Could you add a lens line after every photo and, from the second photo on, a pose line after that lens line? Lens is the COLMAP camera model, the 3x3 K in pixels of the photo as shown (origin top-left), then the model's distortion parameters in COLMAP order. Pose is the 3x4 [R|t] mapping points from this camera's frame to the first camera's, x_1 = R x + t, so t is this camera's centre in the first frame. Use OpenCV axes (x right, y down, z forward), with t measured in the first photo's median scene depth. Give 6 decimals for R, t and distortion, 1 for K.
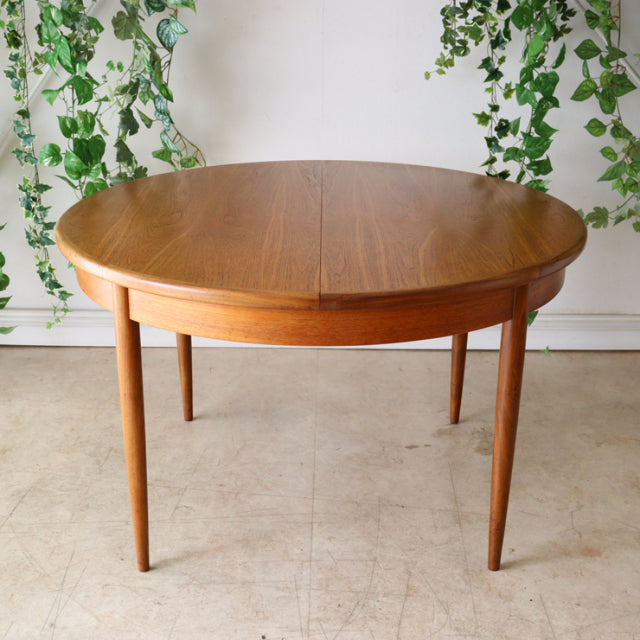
lens RADIAL K [[1018.5, 0, 319.0], [0, 1018.5, 319.5], [0, 0, 1]] dist [-0.052226, 0.000000]
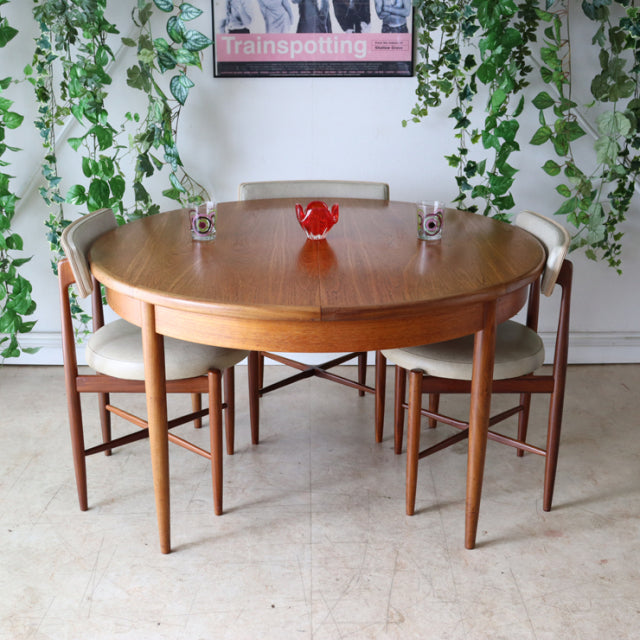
lens RADIAL K [[951.0, 0, 316.4], [0, 951.0, 321.0], [0, 0, 1]] dist [-0.080785, 0.000000]
pose [[0.999771, -0.008895, 0.019465, -0.017726], [0.009497, 0.999473, -0.031038, 0.016663], [-0.019179, 0.031216, 0.999329, -0.067235]]
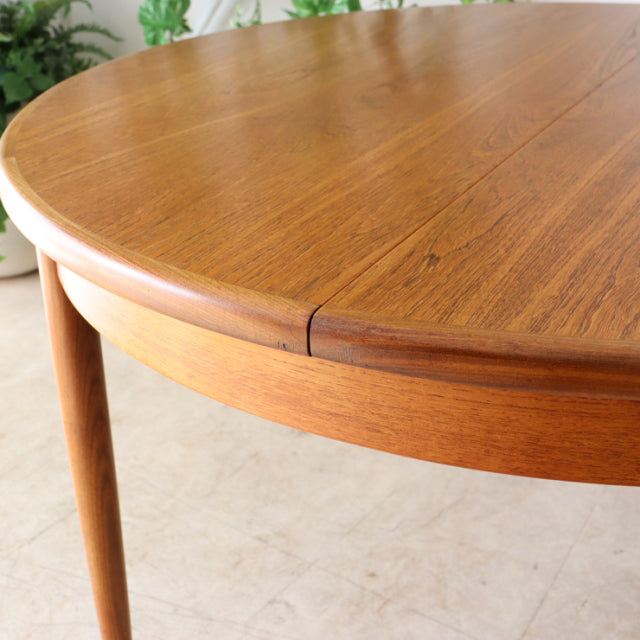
lens RADIAL K [[1087.0, 0, 322.6], [0, 1087.0, 321.7], [0, 0, 1]] dist [-0.045046, 0.000000]
pose [[0.881541, 0.178645, -0.437002, 0.114841], [-0.132732, 0.982090, 0.133723, -0.049863], [0.453064, -0.059879, 0.889465, 0.459726]]
